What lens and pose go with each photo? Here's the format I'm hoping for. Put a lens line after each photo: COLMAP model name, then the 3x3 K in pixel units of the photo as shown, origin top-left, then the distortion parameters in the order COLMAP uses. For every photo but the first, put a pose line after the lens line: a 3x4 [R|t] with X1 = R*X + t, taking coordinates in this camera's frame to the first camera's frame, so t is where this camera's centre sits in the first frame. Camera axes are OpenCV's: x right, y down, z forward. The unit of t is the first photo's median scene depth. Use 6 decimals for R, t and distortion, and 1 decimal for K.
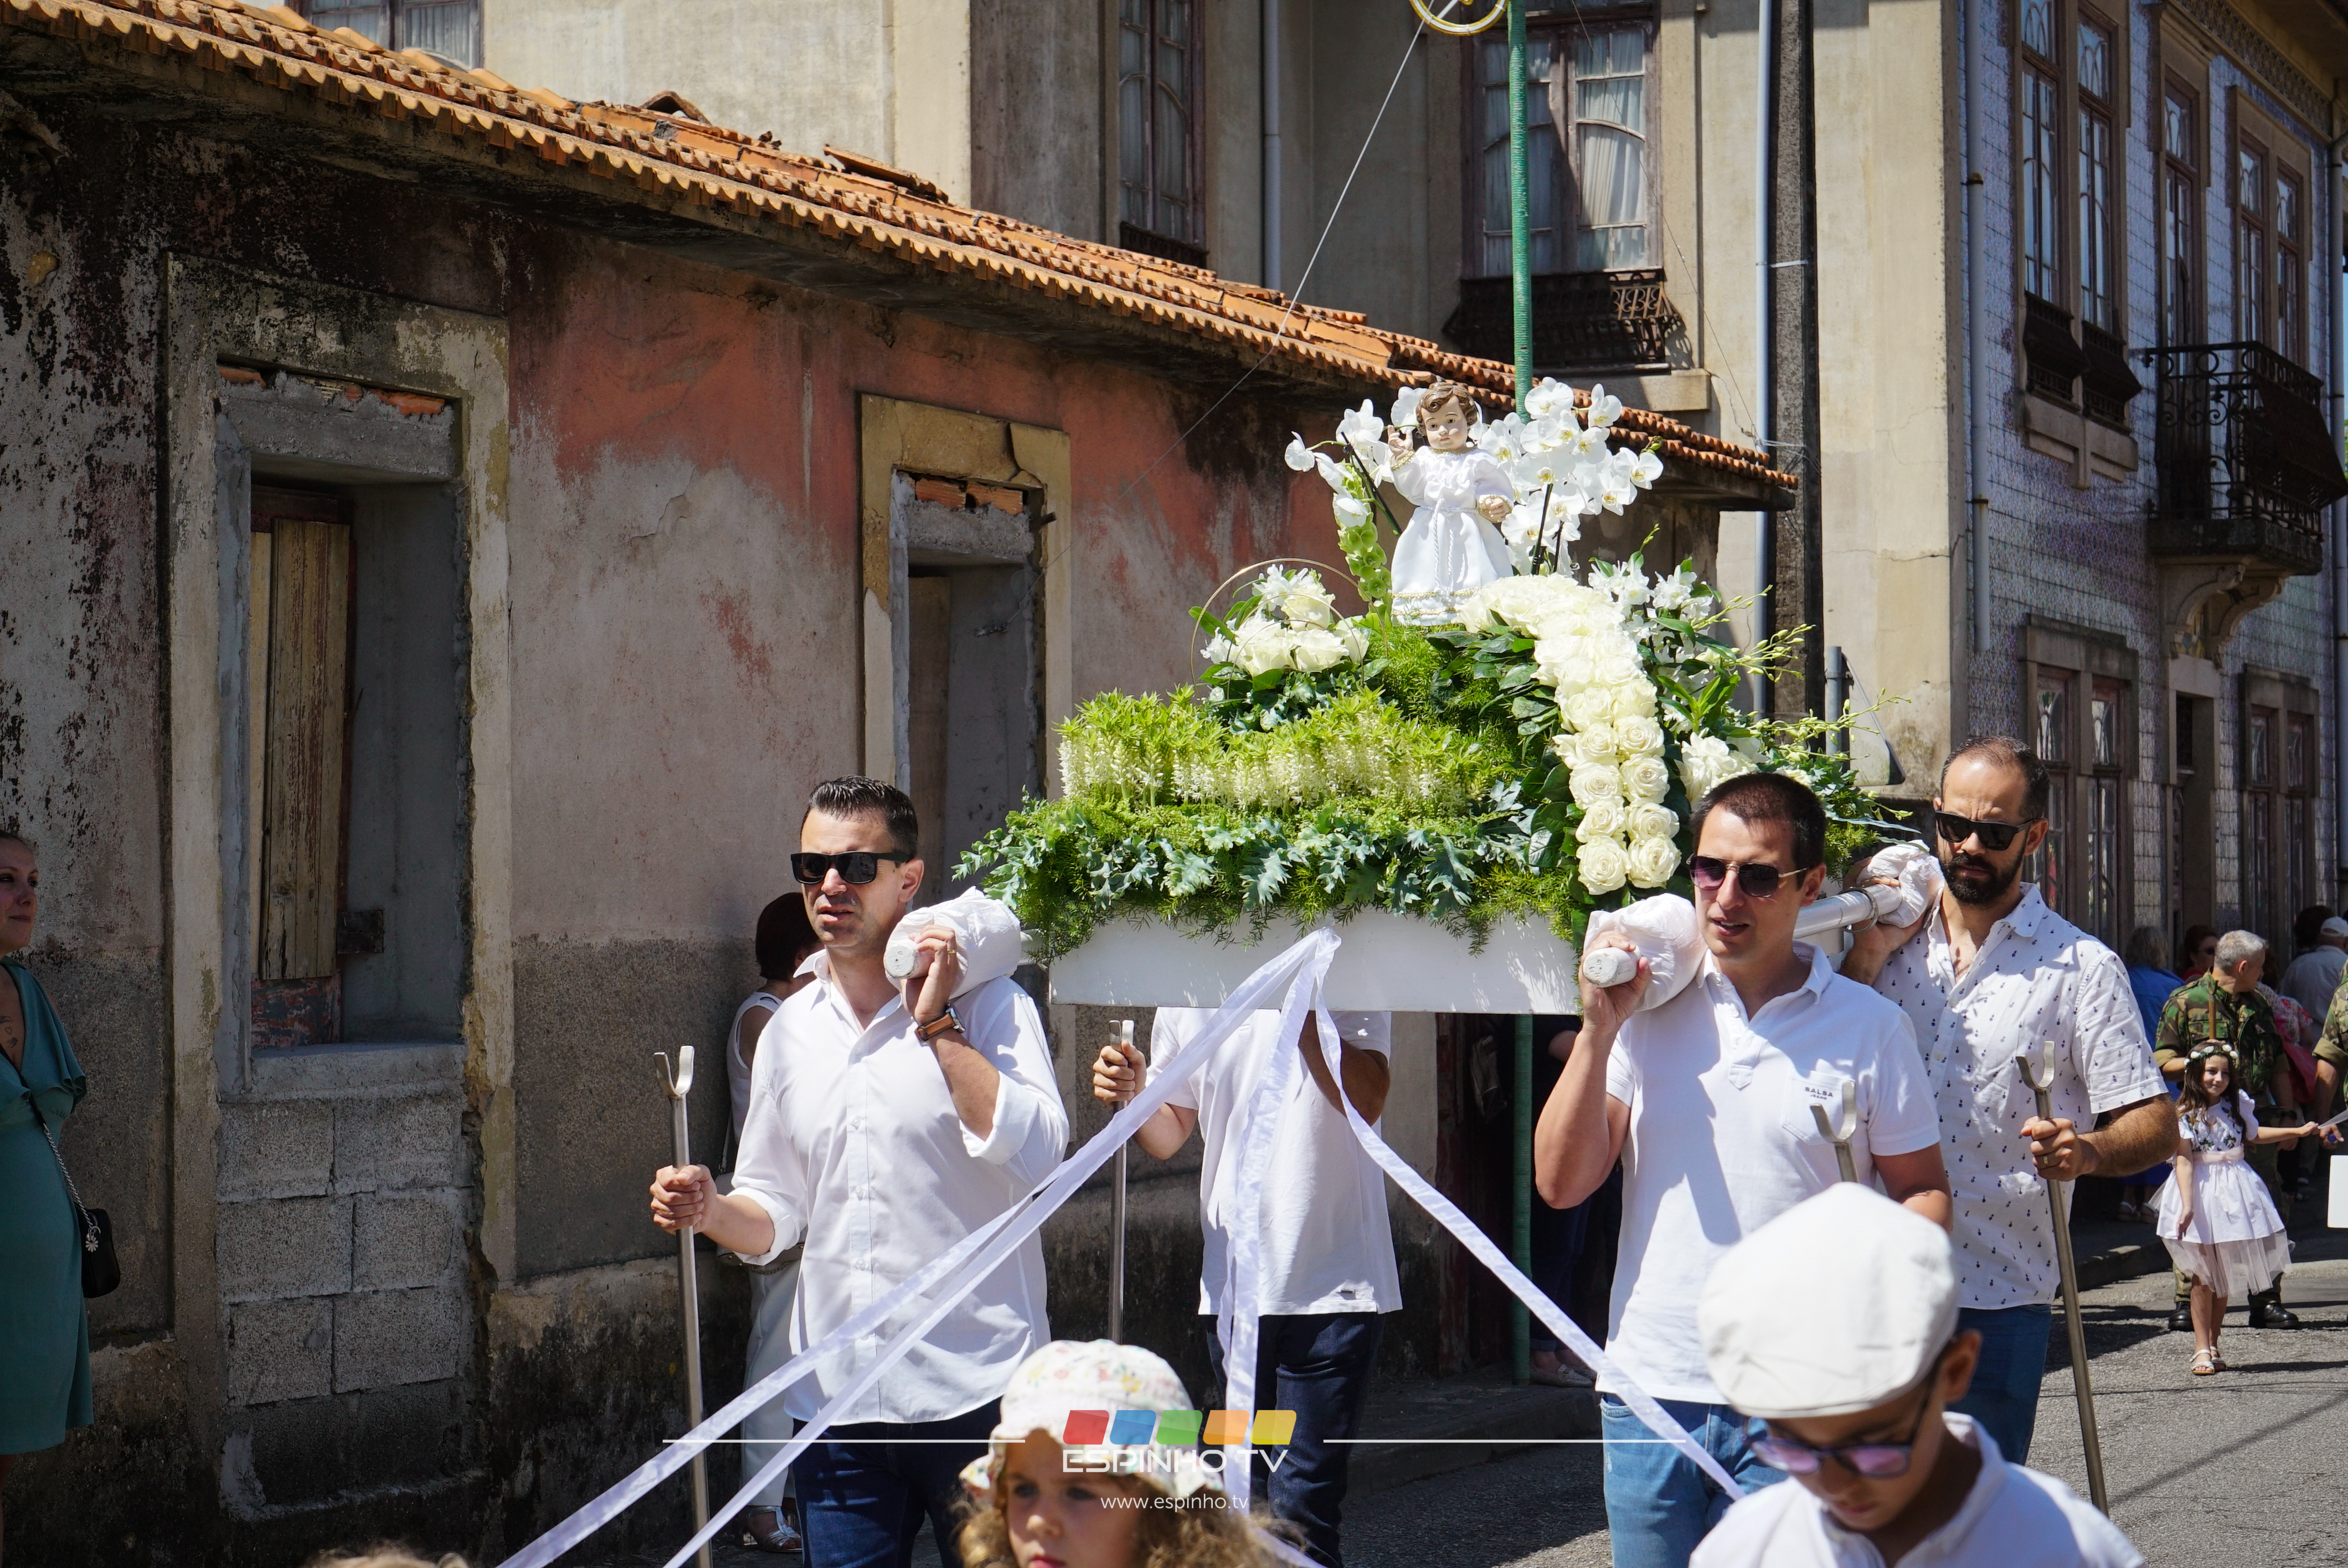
lens RADIAL K [[4750.8, 0, 1177.8], [0, 4750.8, 774.0], [0, 0, 1]] dist [-0.053098, 0.000000]
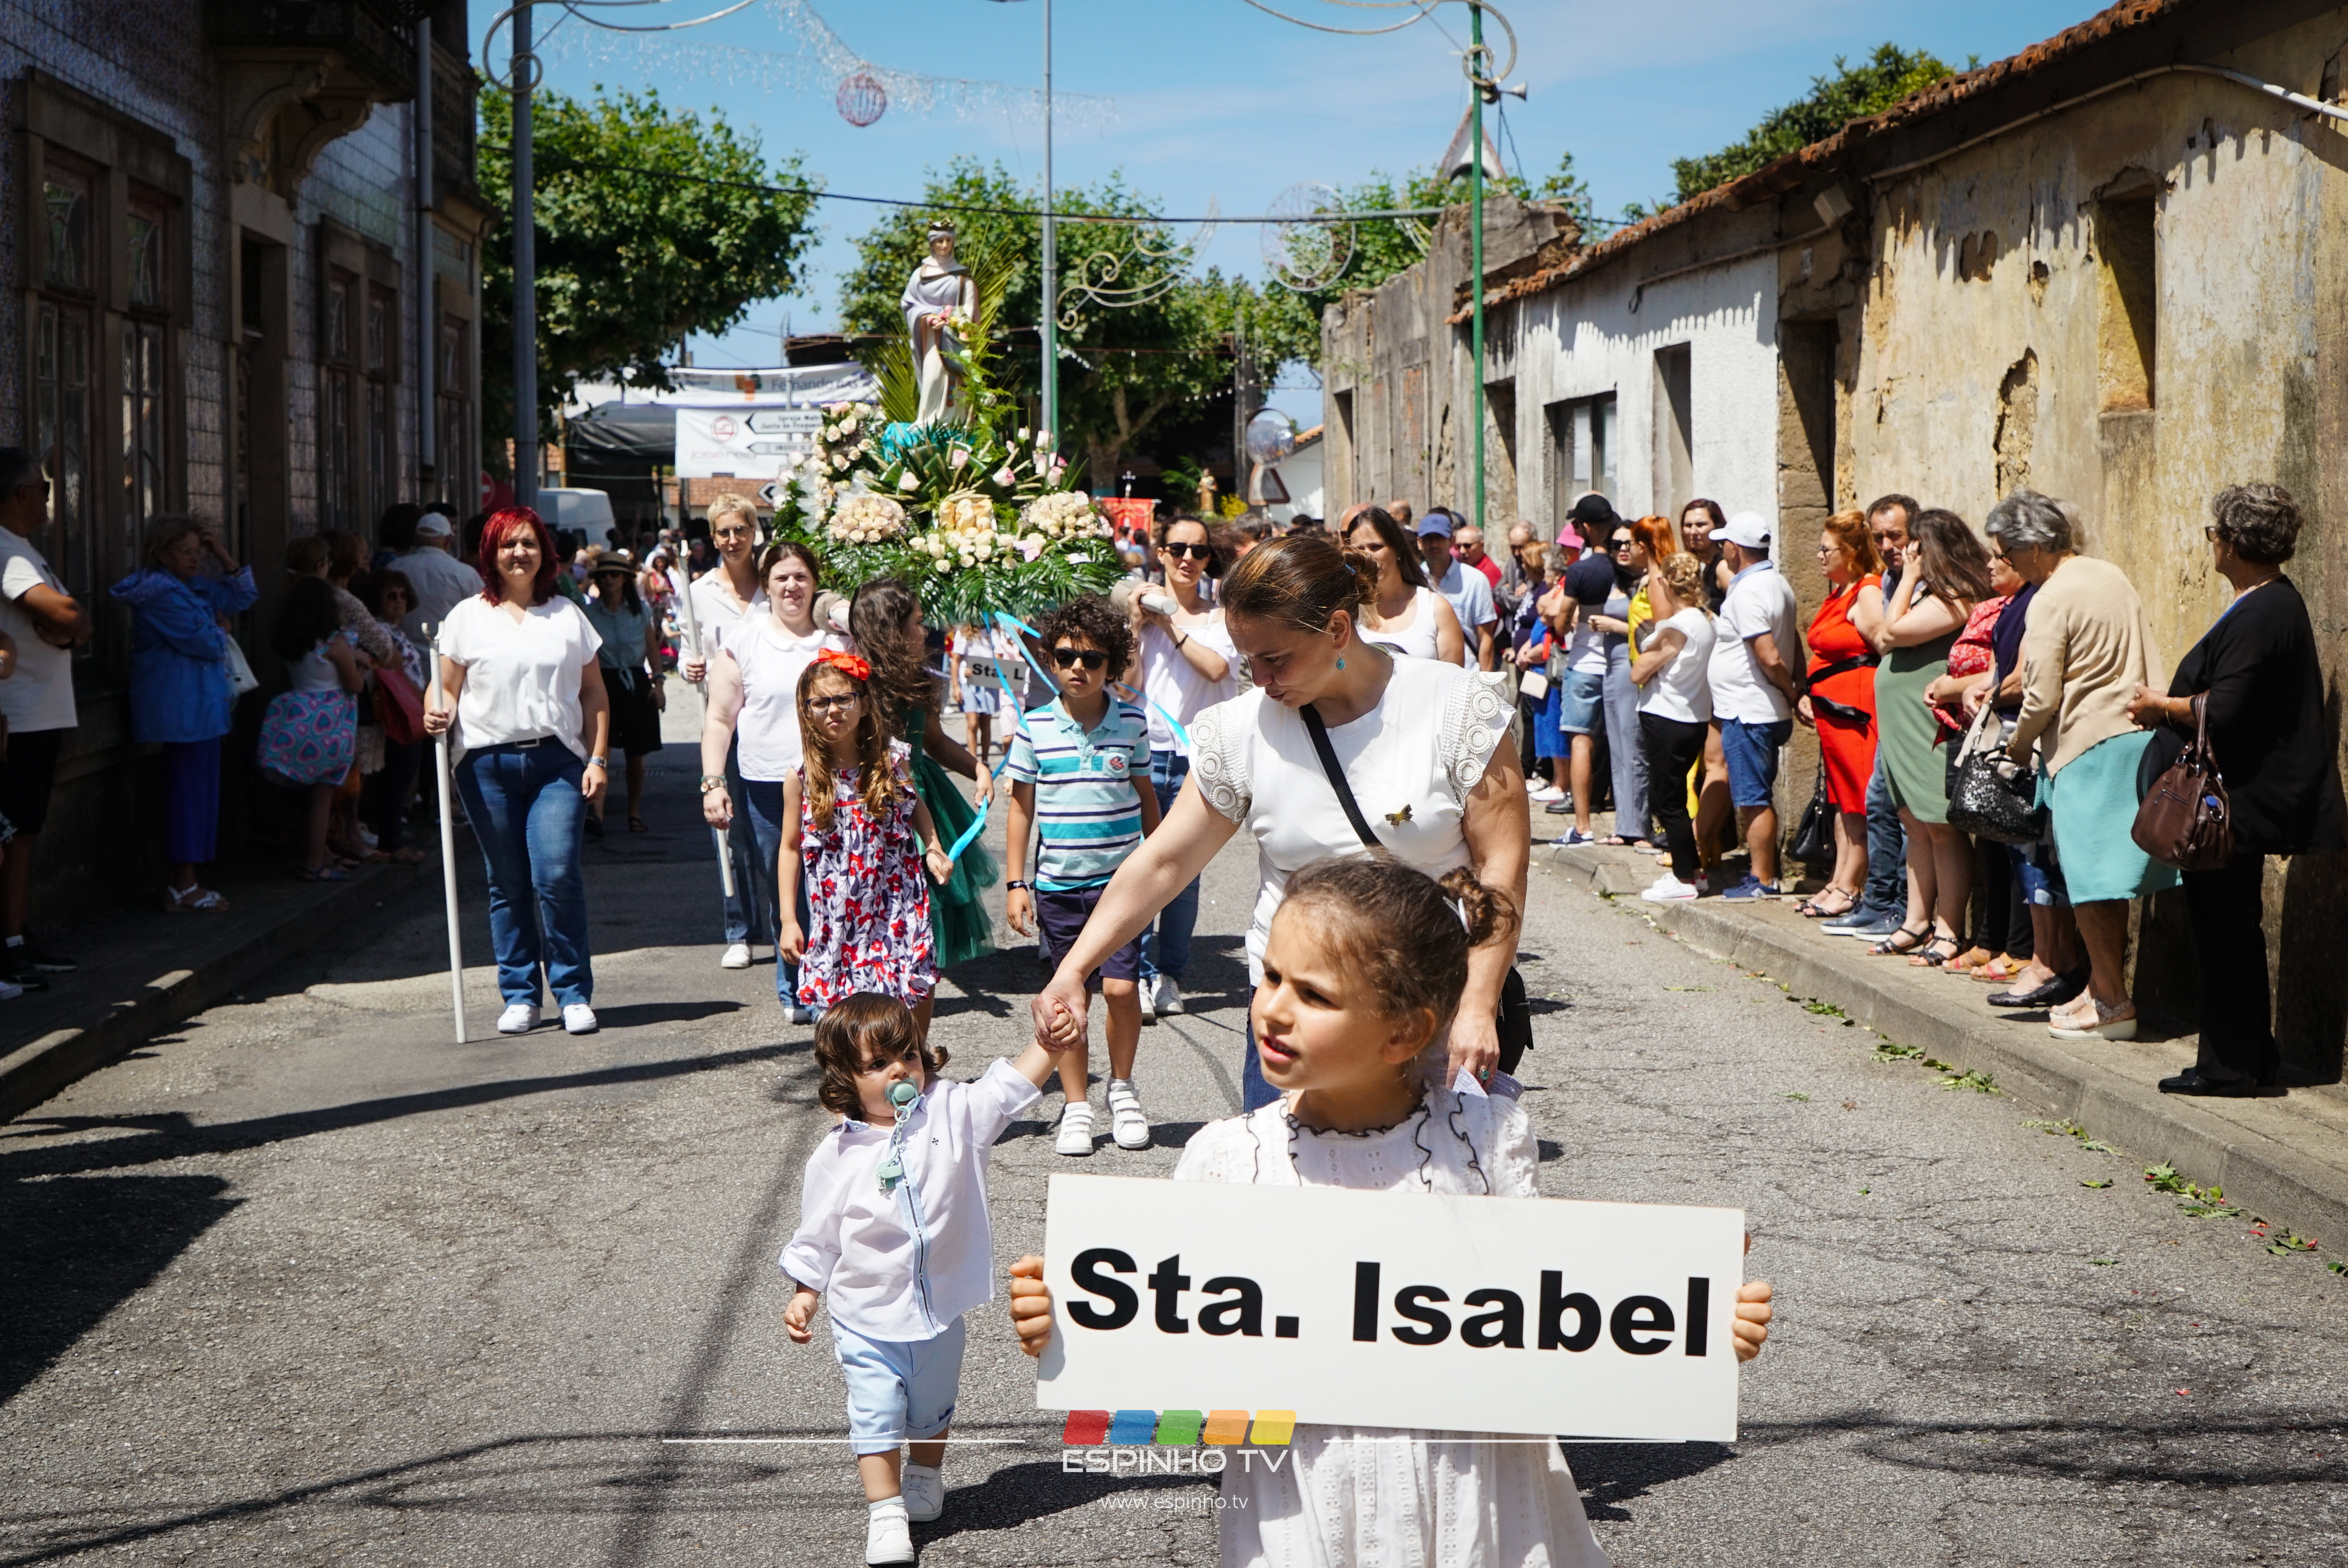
lens RADIAL K [[3536.1, 0, 1132.2], [0, 3536.1, 687.1], [0, 0, 1]] dist [0.066277, 0.000000]
pose [[0.897797, -0.014148, 0.440183, 0.108771], [-0.017300, 0.997579, 0.067350, 0.022927], [-0.440070, -0.068082, 0.895379, 0.529083]]
